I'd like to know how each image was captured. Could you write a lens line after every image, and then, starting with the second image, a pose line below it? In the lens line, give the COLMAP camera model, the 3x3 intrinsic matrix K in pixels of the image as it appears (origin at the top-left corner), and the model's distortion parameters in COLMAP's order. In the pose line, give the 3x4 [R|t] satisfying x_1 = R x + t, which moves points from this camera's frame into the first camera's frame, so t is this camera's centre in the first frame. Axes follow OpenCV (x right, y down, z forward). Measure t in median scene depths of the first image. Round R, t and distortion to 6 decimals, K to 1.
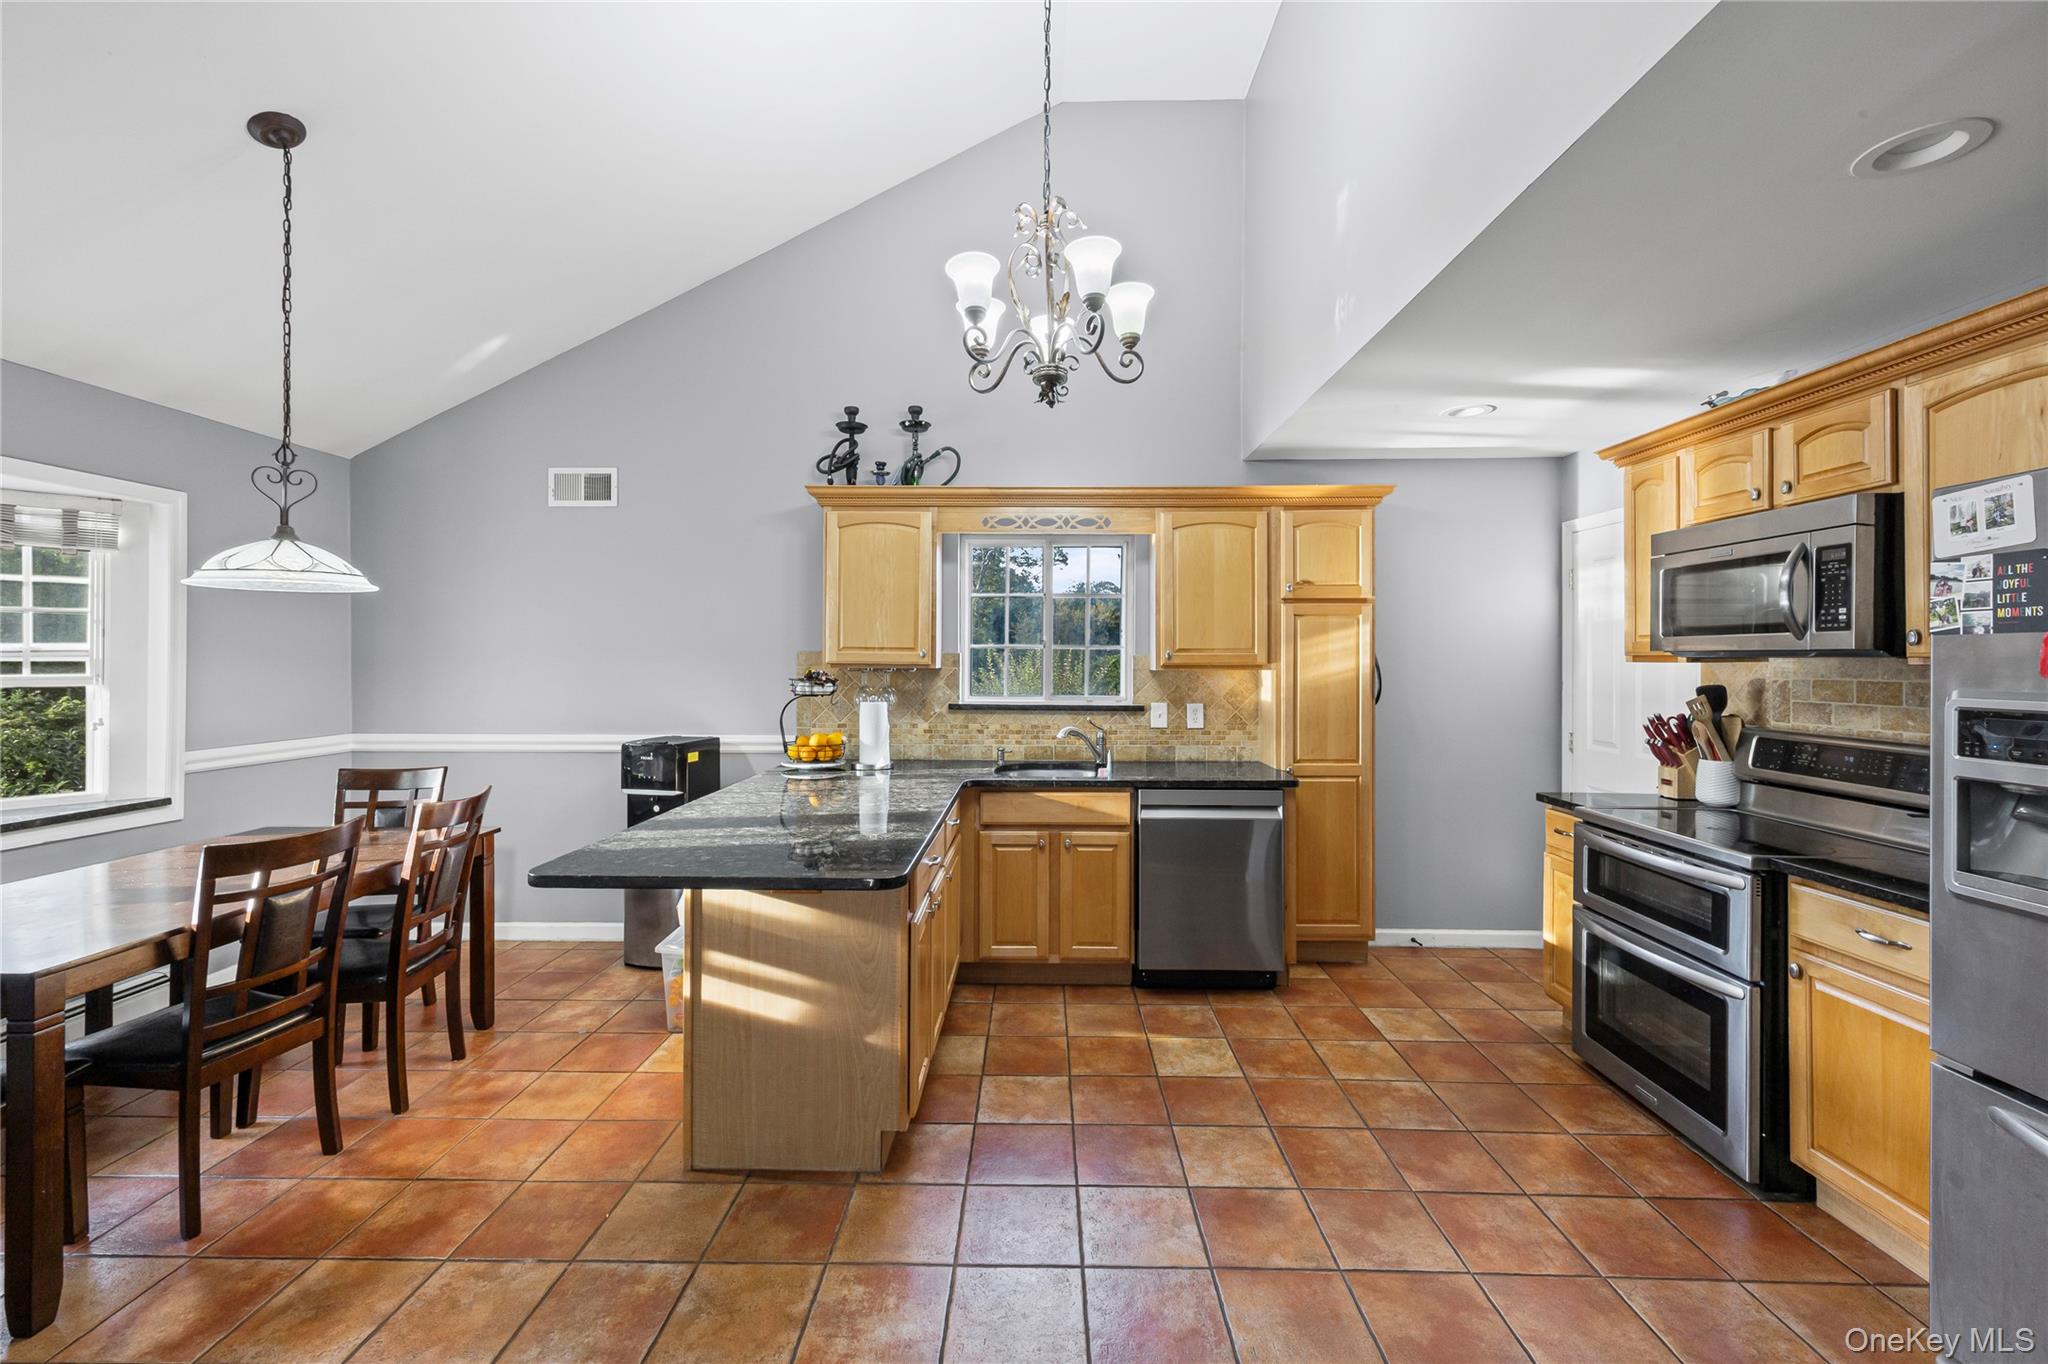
lens RADIAL K [[826.5, 0, 1023.6], [0, 826.5, 667.5], [0, 0, 1]] dist [0.000761, 0.000300]
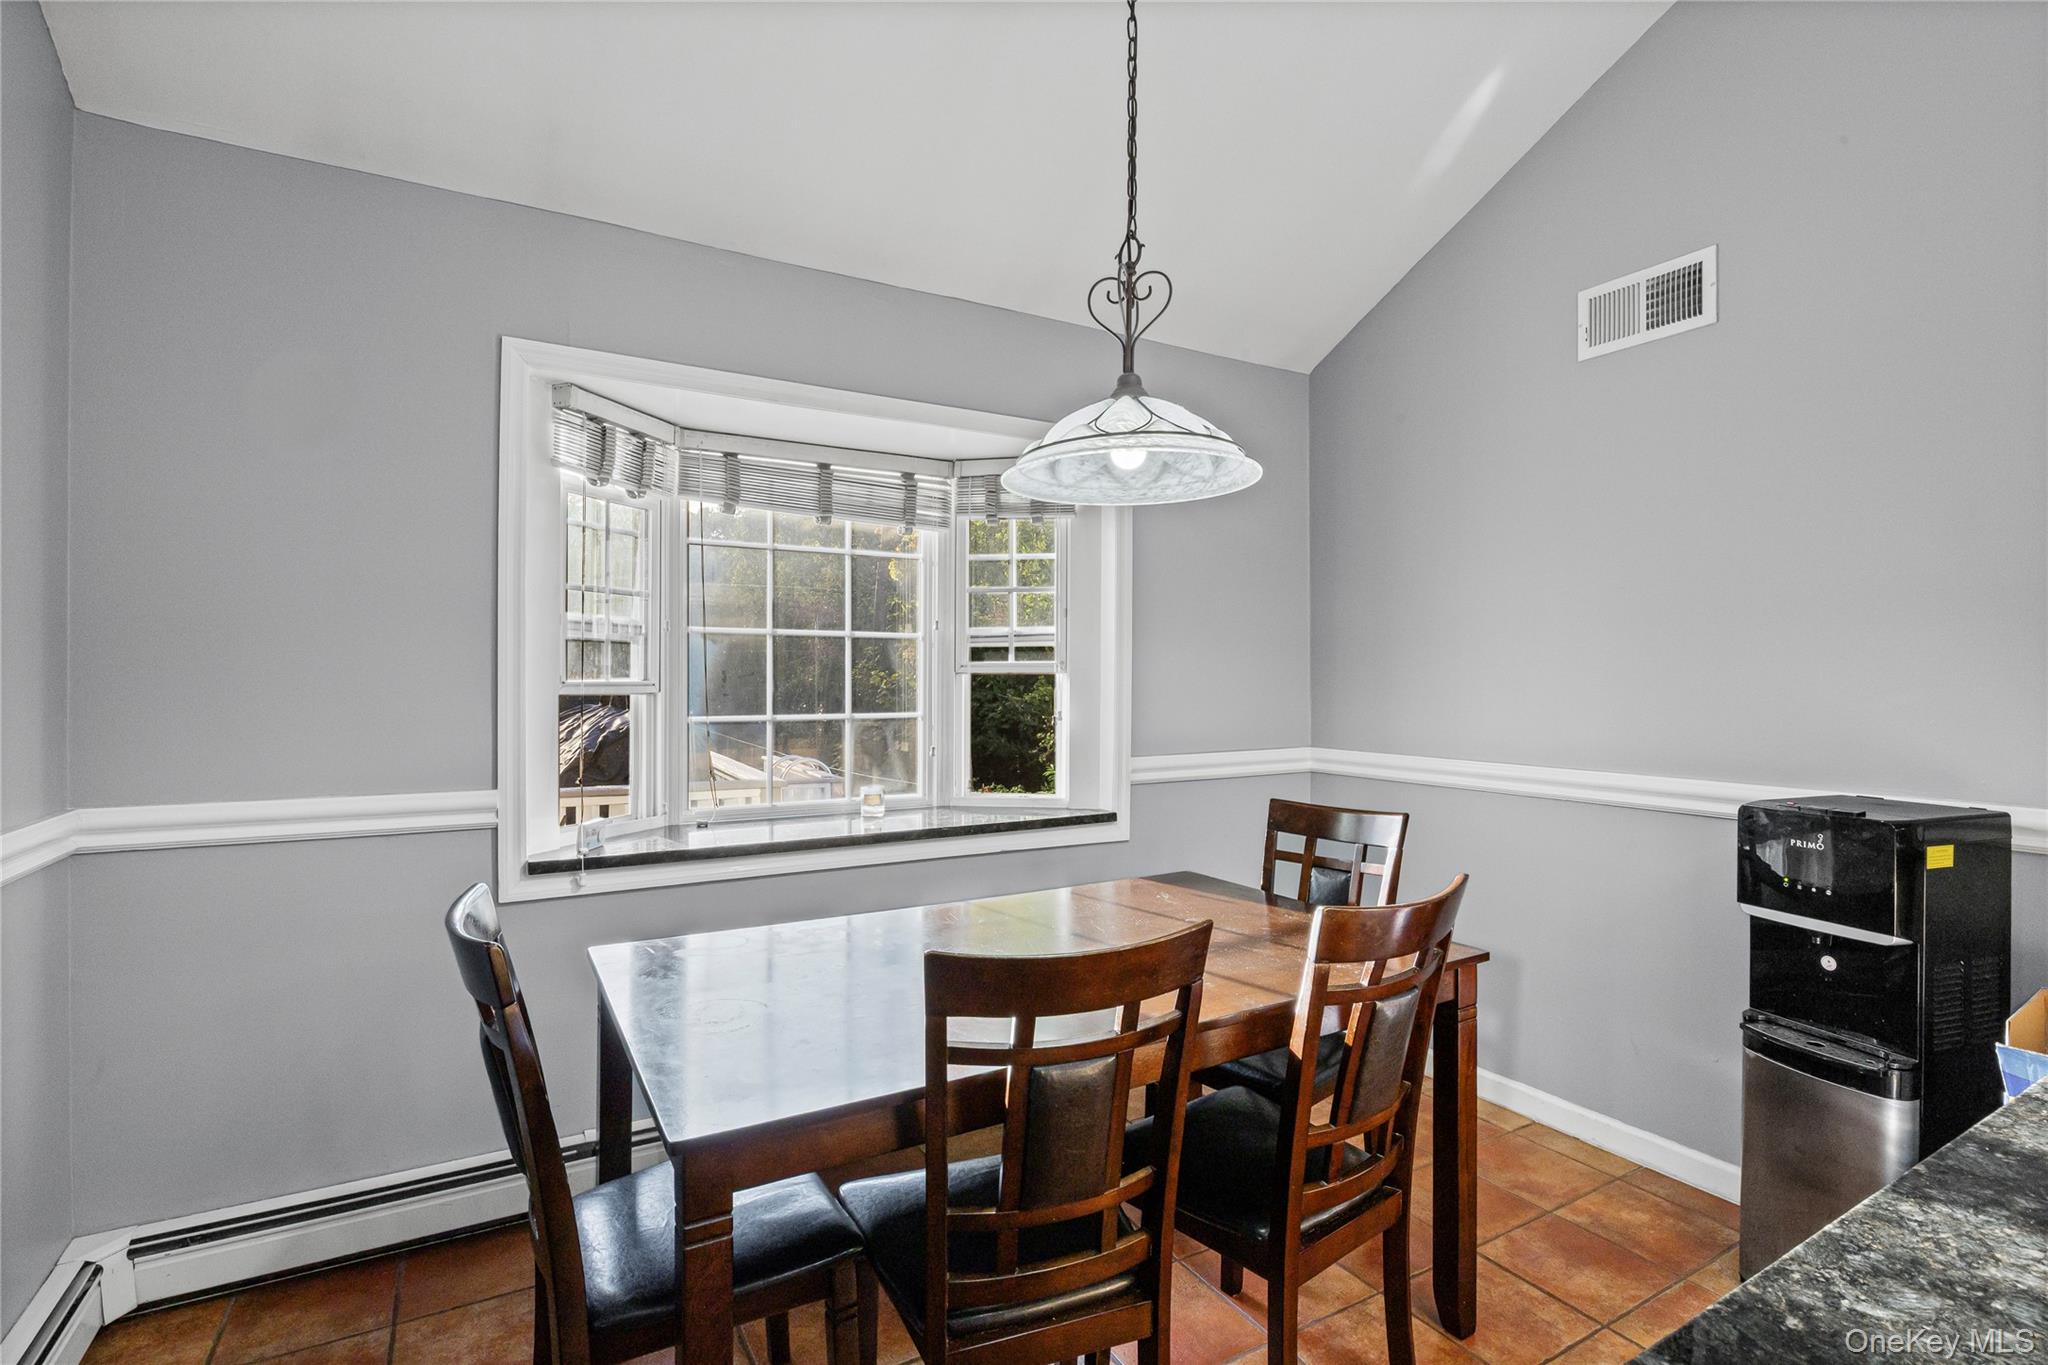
lens RADIAL K [[959.3, 0, 1025.1], [0, 959.3, 678.0], [0, 0, 1]] dist [-0.015209, 0.000335]
pose [[0.508855, -0.001160, -0.860851, -0.276736], [-0.003848, 0.999986, -0.003621, 0.030245], [0.860844, 0.005155, 0.508843, 0.461318]]
